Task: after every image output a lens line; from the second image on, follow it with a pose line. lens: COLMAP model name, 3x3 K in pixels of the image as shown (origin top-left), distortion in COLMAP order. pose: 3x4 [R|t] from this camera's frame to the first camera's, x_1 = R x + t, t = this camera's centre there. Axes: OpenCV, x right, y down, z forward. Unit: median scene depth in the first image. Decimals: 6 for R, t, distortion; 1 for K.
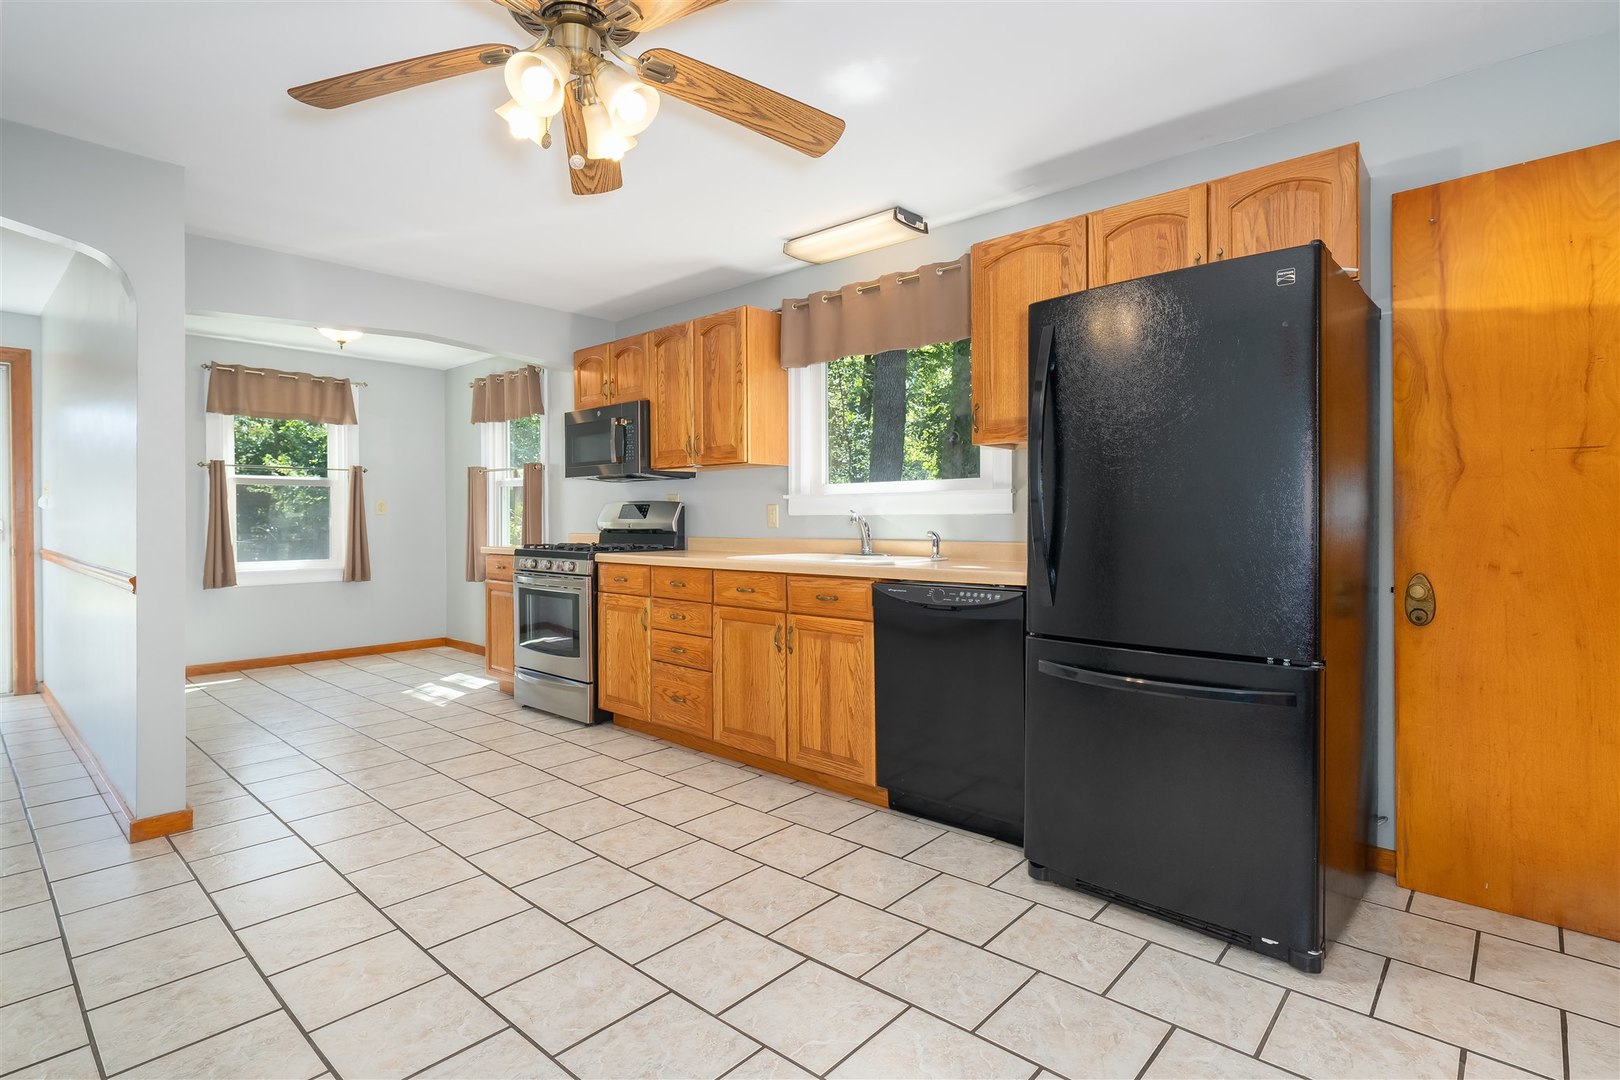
lens RADIAL K [[807.0, 0, 810.0], [0, 807.0, 526.0], [0, 0, 1]] dist [-0.002871, 0.000537]
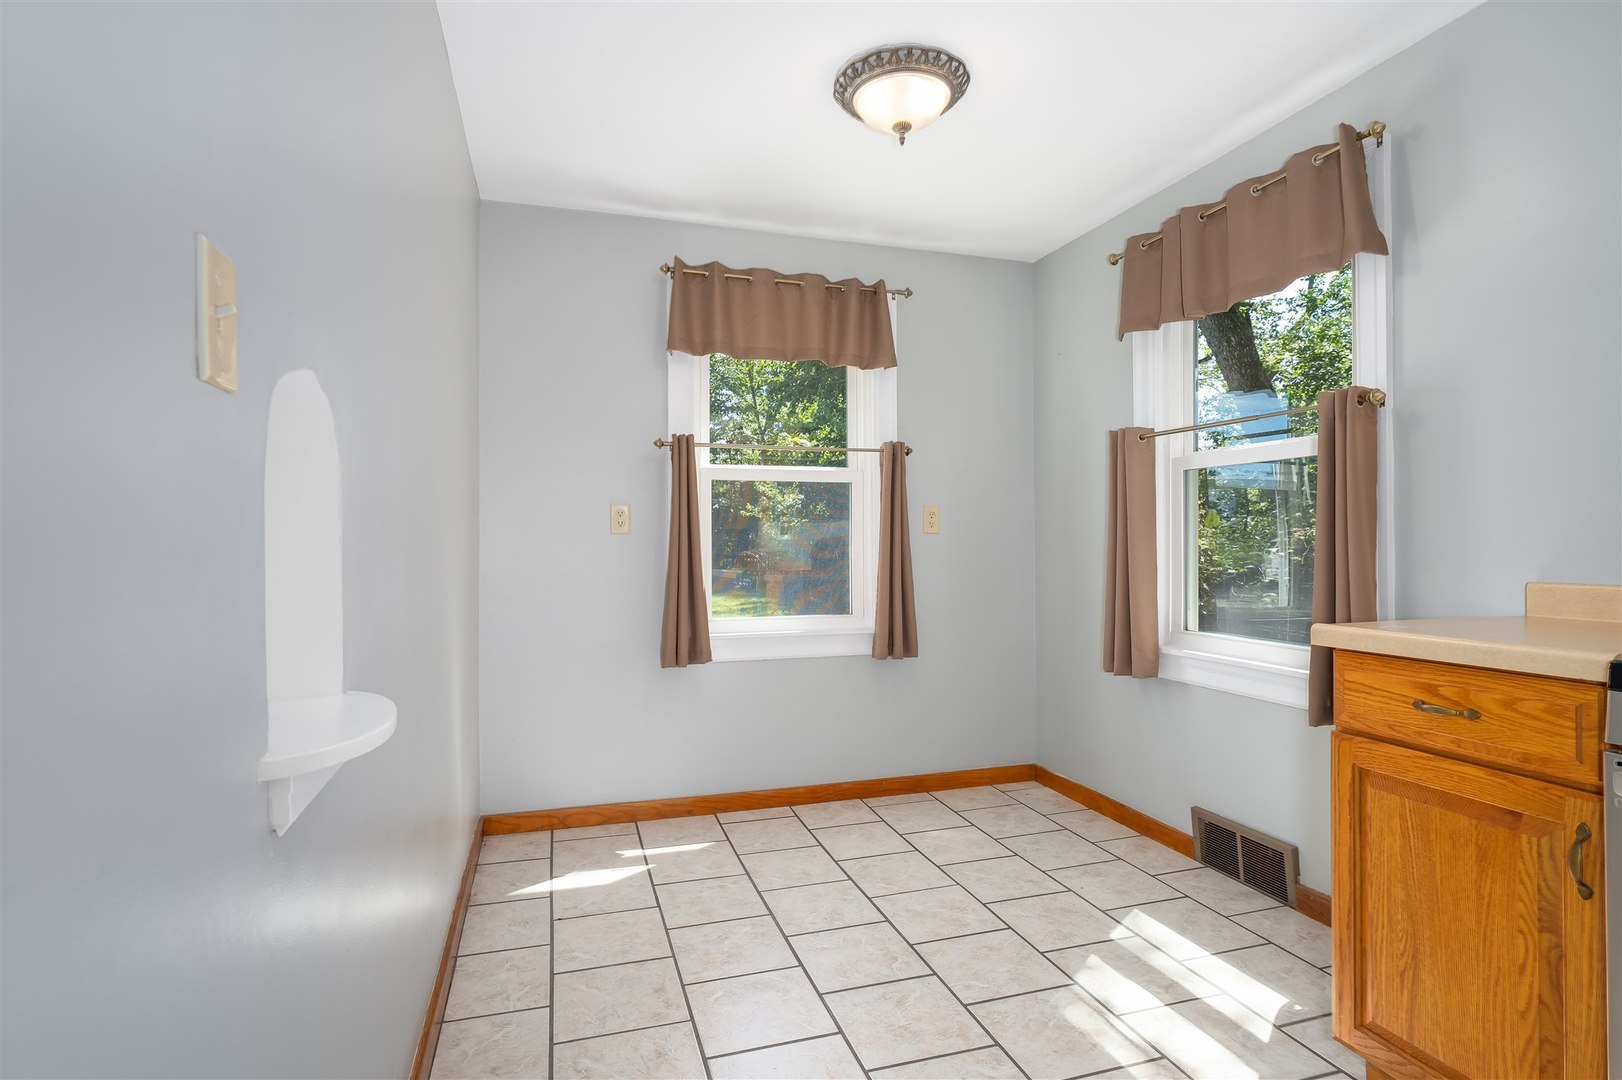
lens RADIAL K [[808.0, 0, 809.0], [0, 808.0, 547.6], [0, 0, 1]] dist [-0.002871, 0.000537]
pose [[0.875809, -0.005933, -0.482622, -0.342699], [-0.002165, 0.999866, -0.016220, 0.004576], [0.482654, 0.015251, 0.875679, 0.486672]]
